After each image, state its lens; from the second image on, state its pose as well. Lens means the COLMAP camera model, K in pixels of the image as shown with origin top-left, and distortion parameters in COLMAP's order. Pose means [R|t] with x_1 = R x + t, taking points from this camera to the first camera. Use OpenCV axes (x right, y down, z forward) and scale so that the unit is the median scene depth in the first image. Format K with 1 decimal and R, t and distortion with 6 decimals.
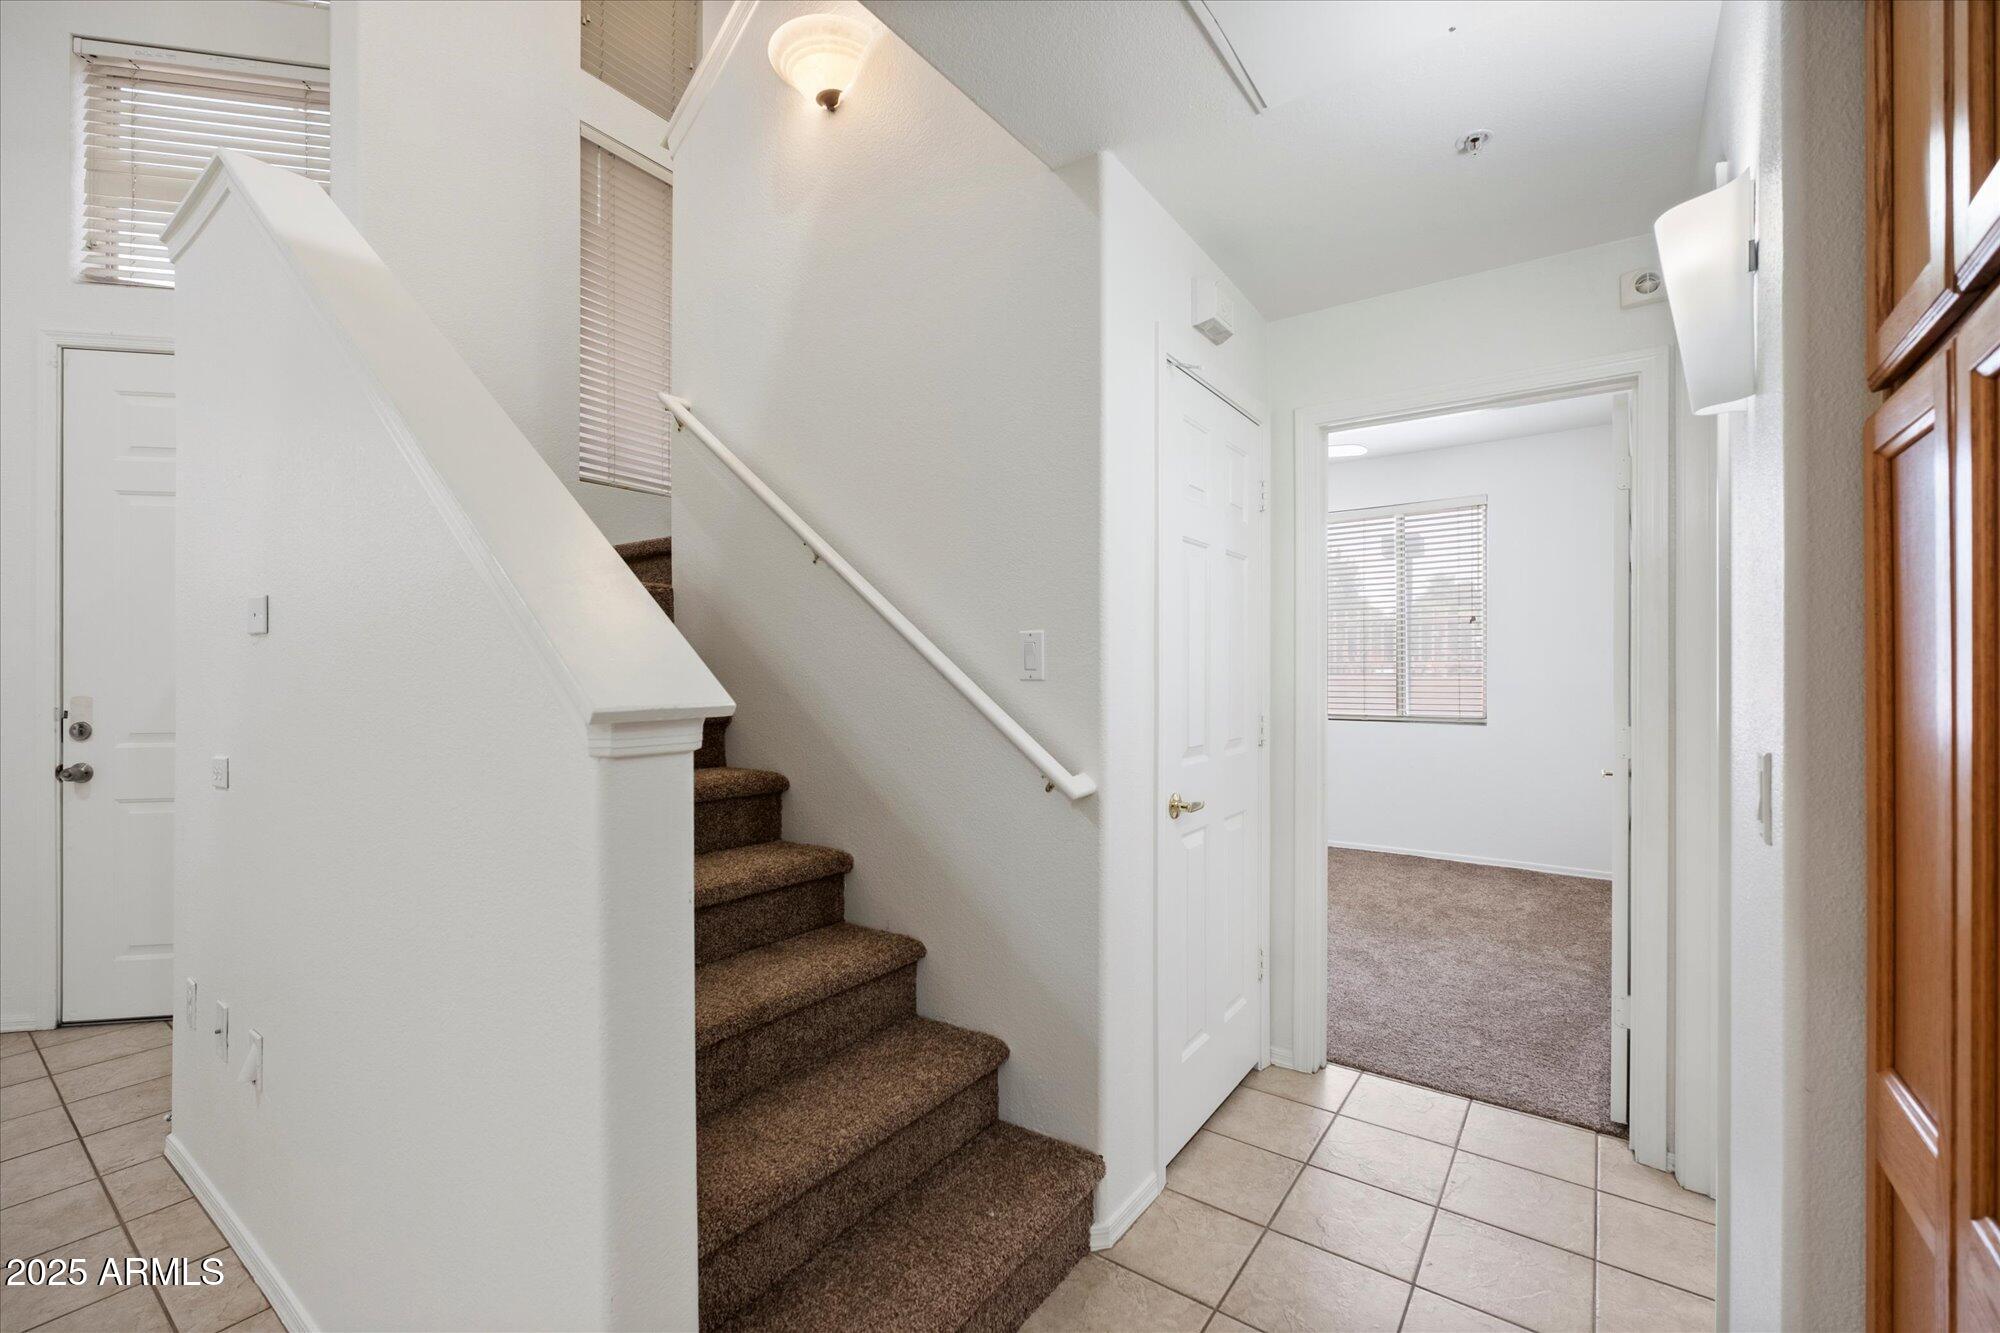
lens RADIAL K [[842.0, 0, 1000.0], [0, 842.0, 666.5], [0, 0, 1]] dist [-0.000432, -0.000040]
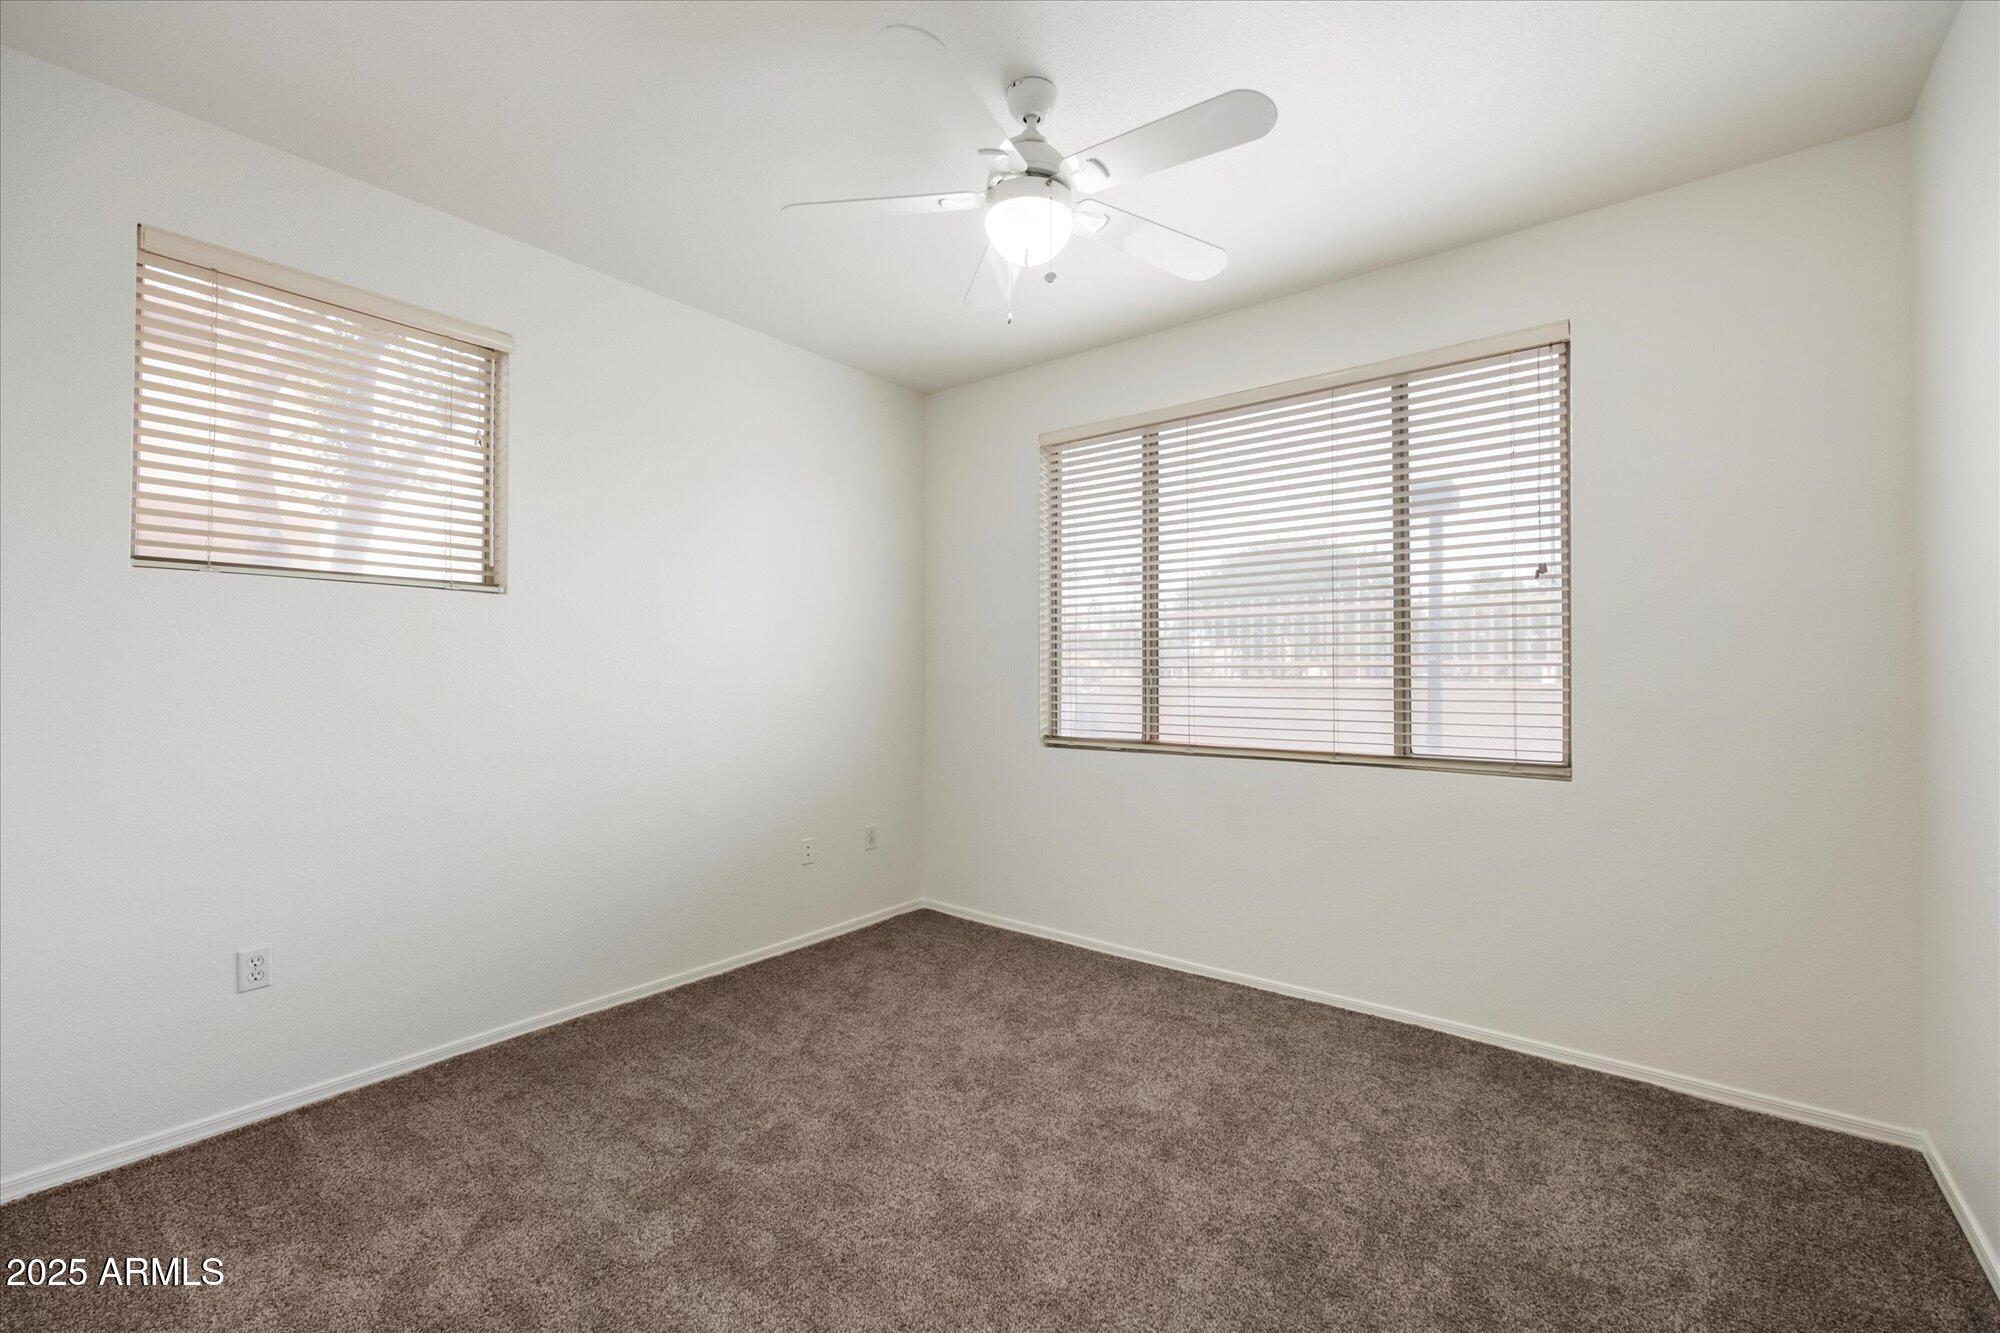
lens RADIAL K [[842.0, 0, 1000.0], [0, 842.0, 666.5], [0, 0, 1]] dist [-0.000432, -0.000040]
pose [[0.999024, -0.002772, -0.044079, 0.255721], [0.002634, 0.999991, -0.003177, 0.003284], [0.044088, 0.003058, 0.999023, 0.475085]]
